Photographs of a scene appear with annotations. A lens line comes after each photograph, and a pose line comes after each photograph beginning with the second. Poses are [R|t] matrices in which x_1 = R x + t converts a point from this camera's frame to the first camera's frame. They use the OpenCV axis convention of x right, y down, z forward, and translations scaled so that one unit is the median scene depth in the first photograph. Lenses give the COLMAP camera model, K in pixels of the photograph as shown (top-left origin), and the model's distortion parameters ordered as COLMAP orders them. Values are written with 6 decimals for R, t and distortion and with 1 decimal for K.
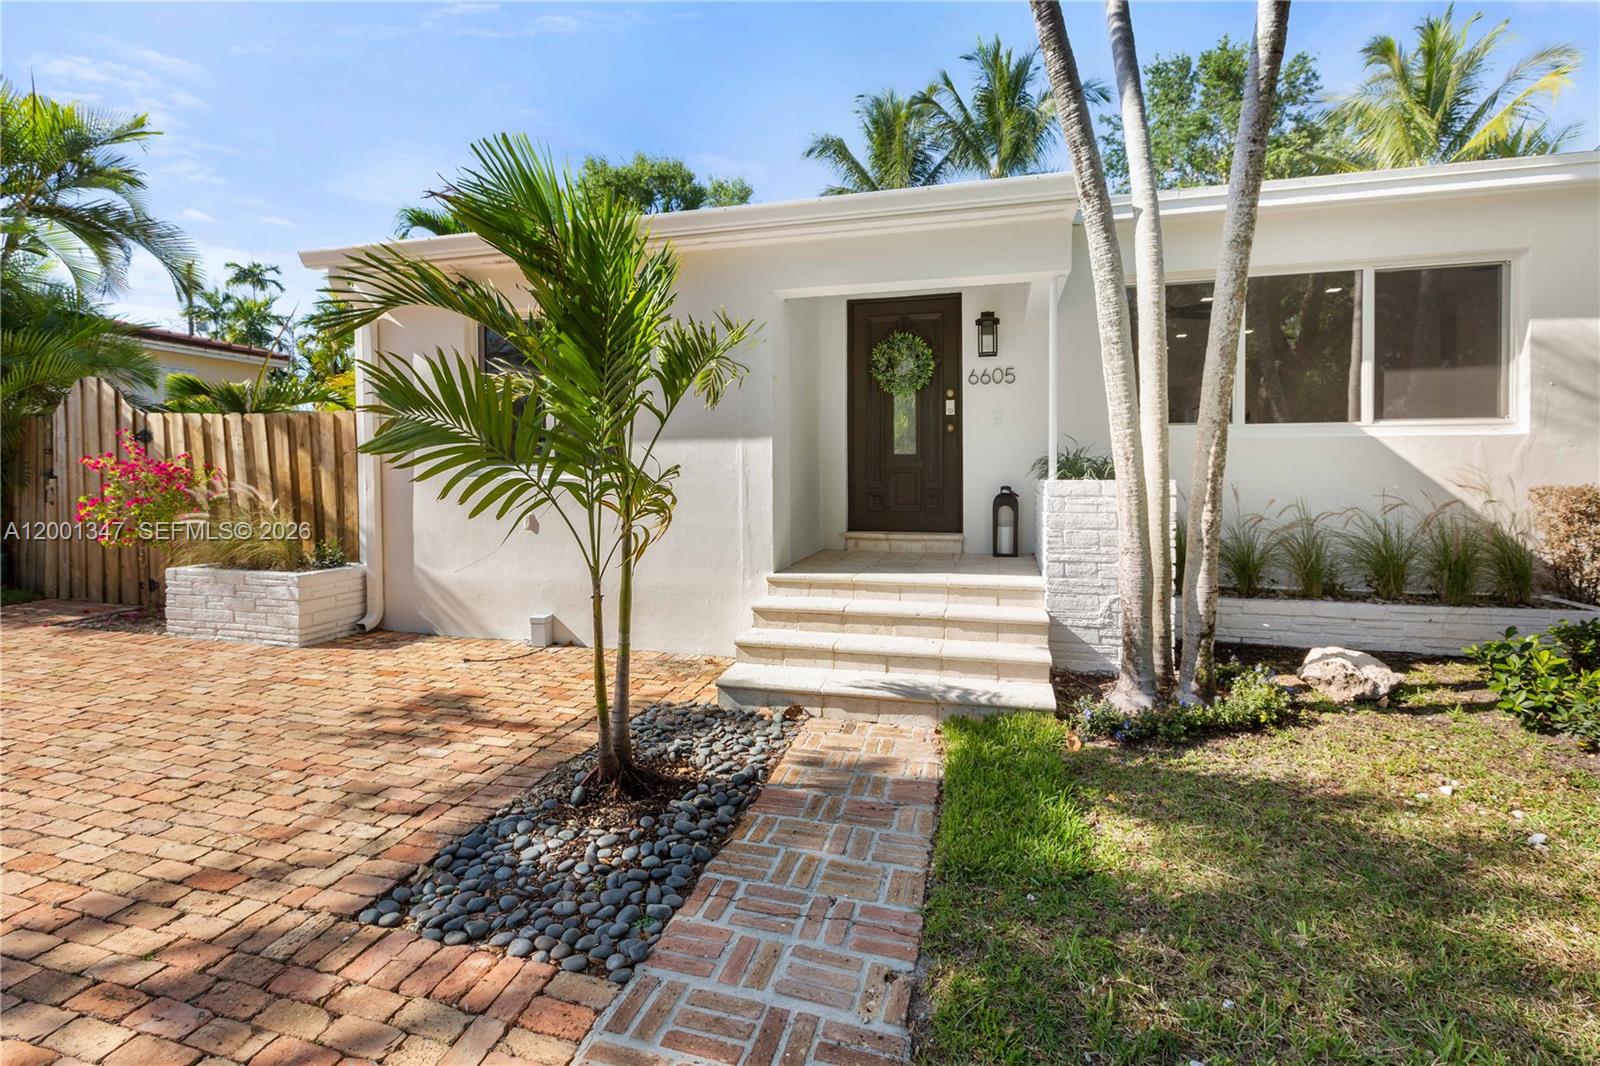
lens RADIAL K [[714.3, 0, 806.5], [0, 714.3, 537.1], [0, 0, 1]] dist [-0.000876, -0.000615]
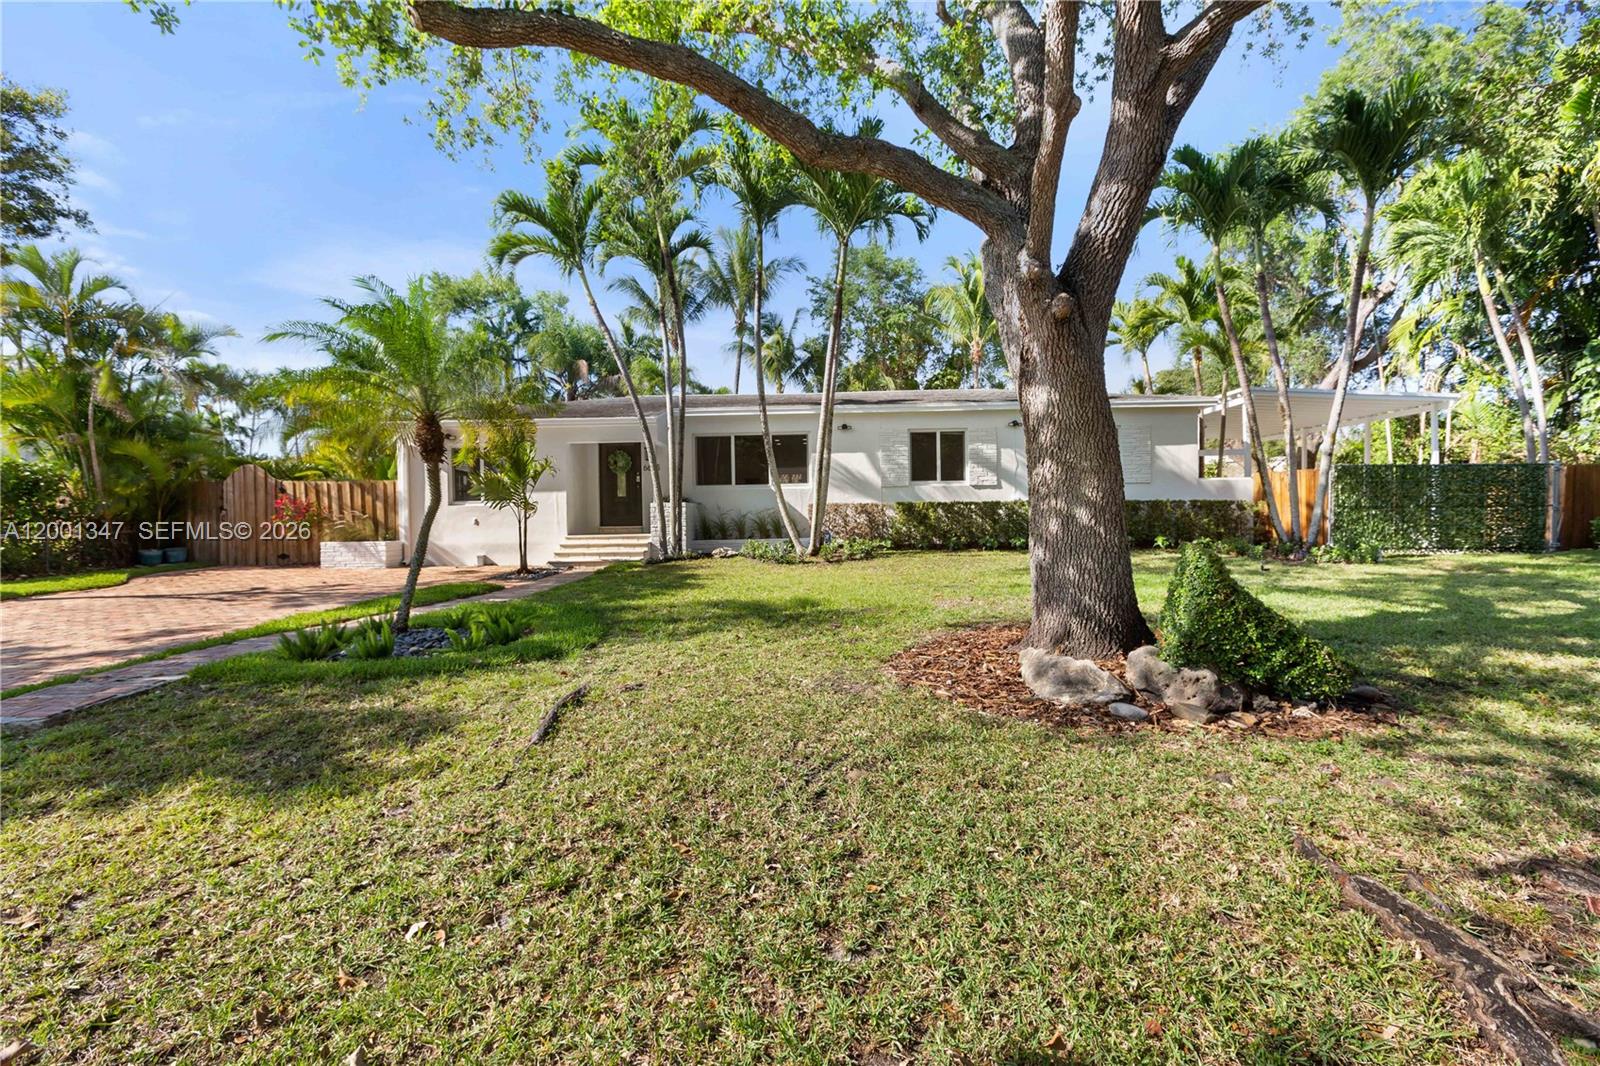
lens RADIAL K [[714.3, 0, 806.5], [0, 714.3, 537.1], [0, 0, 1]] dist [-0.000876, -0.000615]
pose [[0.974372, -0.021512, 0.223914, 0.227634], [0.034280, 0.997991, -0.053290, 0.220410], [-0.222317, 0.059600, 0.973151, -1.889870]]
